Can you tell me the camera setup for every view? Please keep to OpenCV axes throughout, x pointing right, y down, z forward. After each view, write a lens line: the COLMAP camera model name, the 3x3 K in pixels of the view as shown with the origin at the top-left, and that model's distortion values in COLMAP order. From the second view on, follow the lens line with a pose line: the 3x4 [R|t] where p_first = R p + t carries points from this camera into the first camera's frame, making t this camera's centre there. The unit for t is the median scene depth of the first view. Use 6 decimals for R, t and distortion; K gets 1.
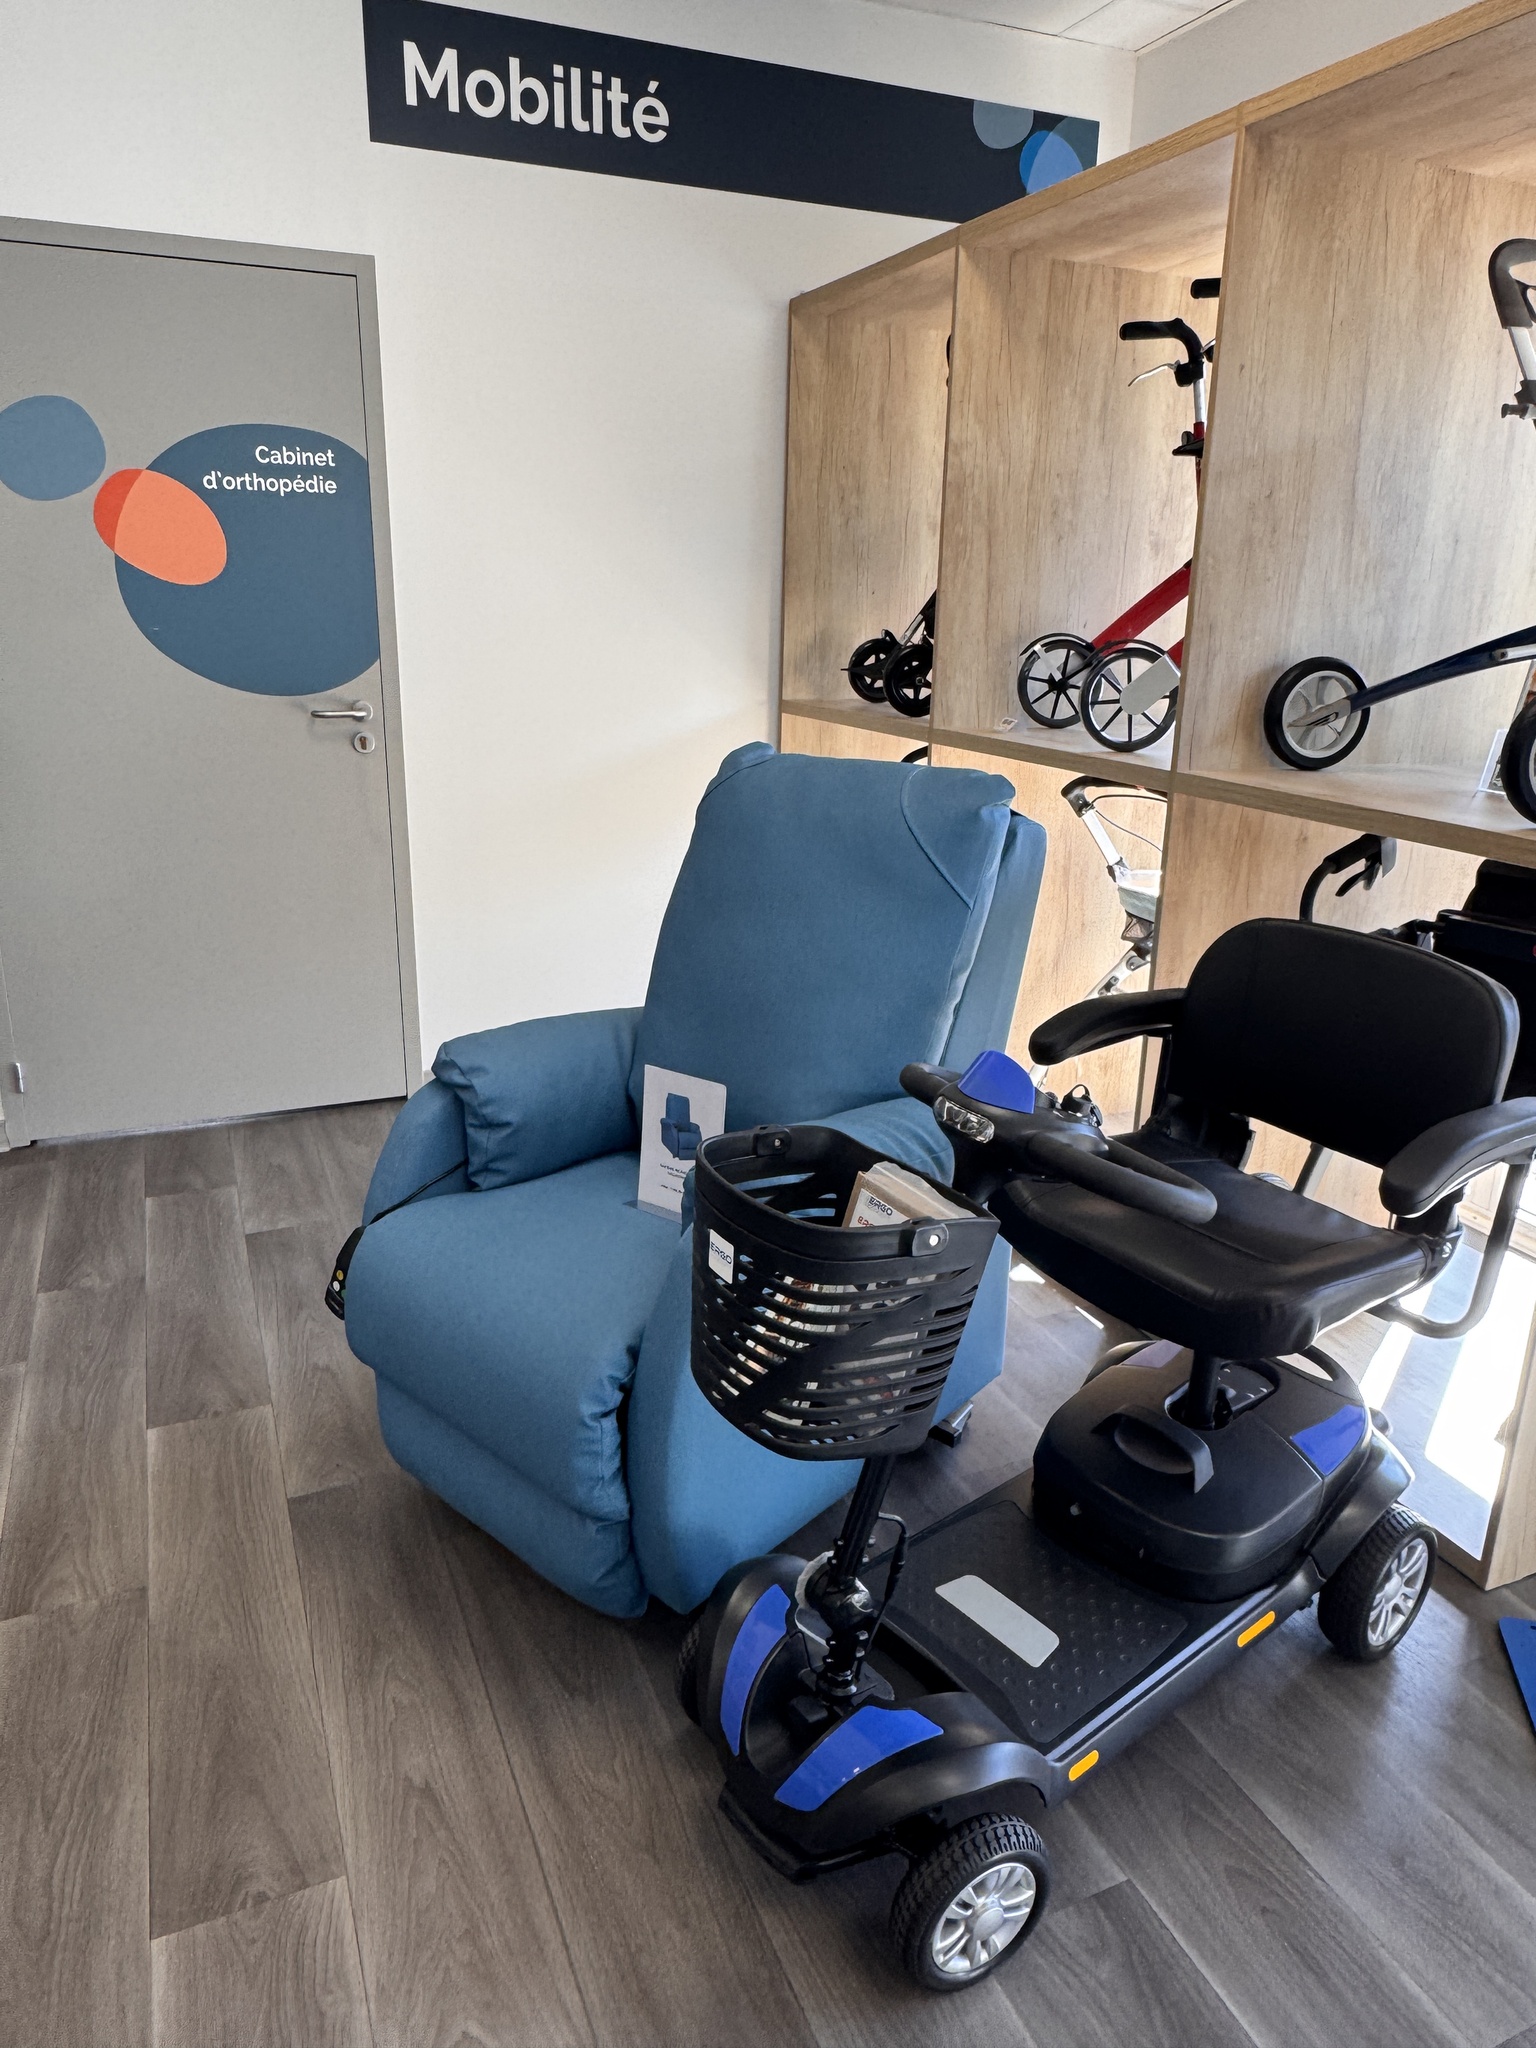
lens RADIAL K [[1373.1, 0, 776.0], [0, 1373.1, 1017.4], [0, 0, 1]] dist [-0.000072, -0.000867]
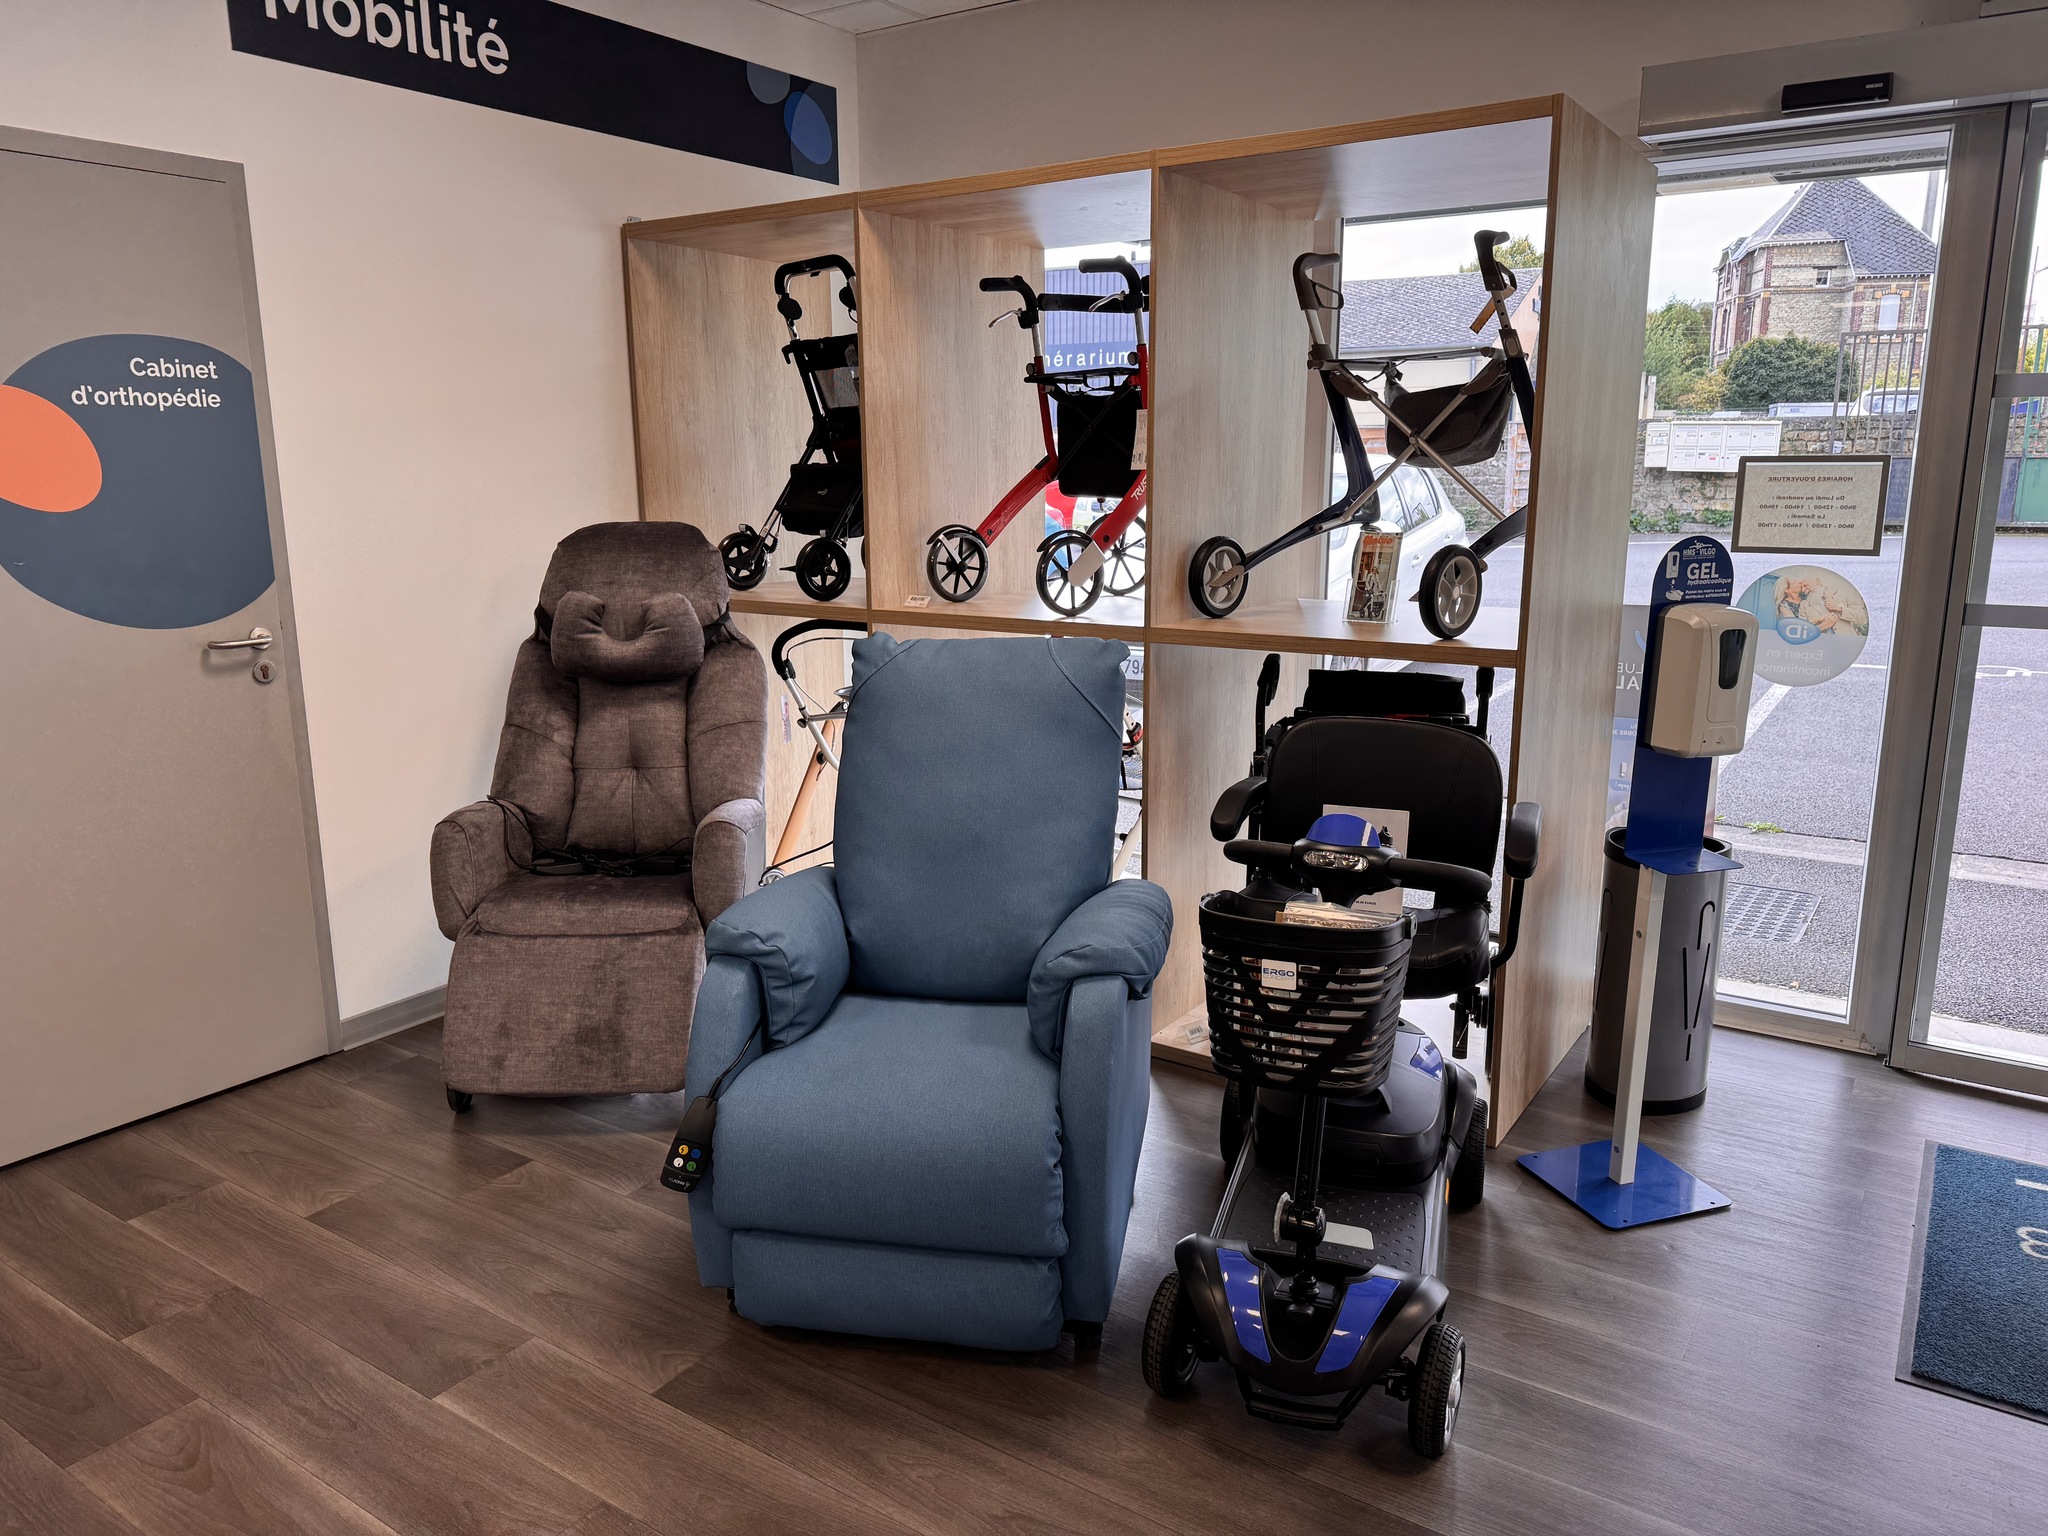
lens RADIAL K [[1442.0, 0, 1028.7], [0, 1442.0, 772.0], [0, 0, 1]] dist [0.054014, -0.060277]
pose [[0.847581, -0.132665, 0.513816, -0.406923], [0.176999, 0.983475, -0.038045, -0.007830], [-0.500279, 0.123191, 0.857056, -0.082866]]
